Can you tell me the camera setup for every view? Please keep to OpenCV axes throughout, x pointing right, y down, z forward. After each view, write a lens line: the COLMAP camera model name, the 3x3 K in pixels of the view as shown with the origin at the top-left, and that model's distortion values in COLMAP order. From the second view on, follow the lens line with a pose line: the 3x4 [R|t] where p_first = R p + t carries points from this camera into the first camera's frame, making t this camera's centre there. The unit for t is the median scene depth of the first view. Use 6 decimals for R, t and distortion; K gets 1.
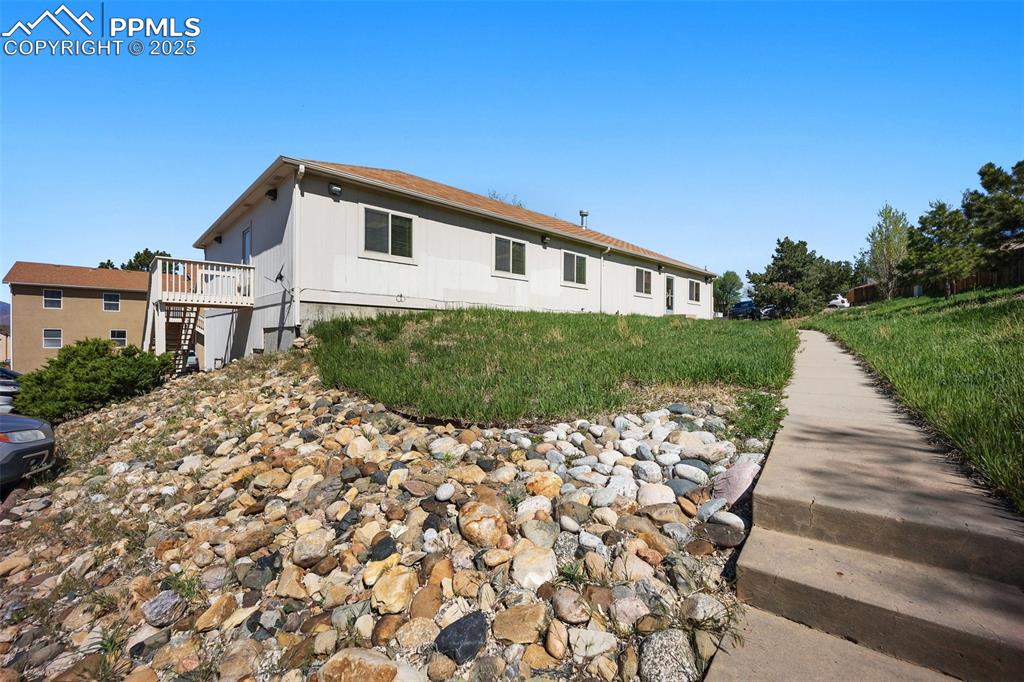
lens RADIAL K [[422.3, 0, 507.9], [0, 422.3, 340.6], [0, 0, 1]] dist [-0.017503, 0.000008]
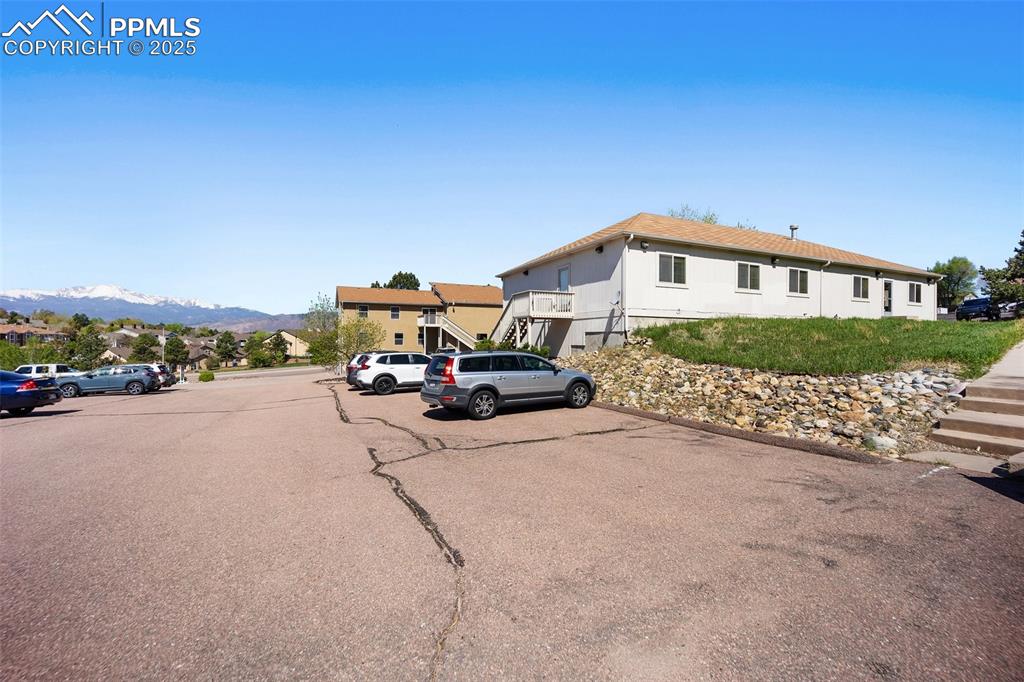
lens RADIAL K [[422.3, 0, 516.9], [0, 422.3, 340.7], [0, 0, 1]] dist [-0.017503, 0.000008]
pose [[0.945420, 0.000202, -0.325853, -0.217819], [-0.000379, 1.000000, -0.000480, 0.002421], [0.325853, 0.000577, 0.945420, -0.415119]]
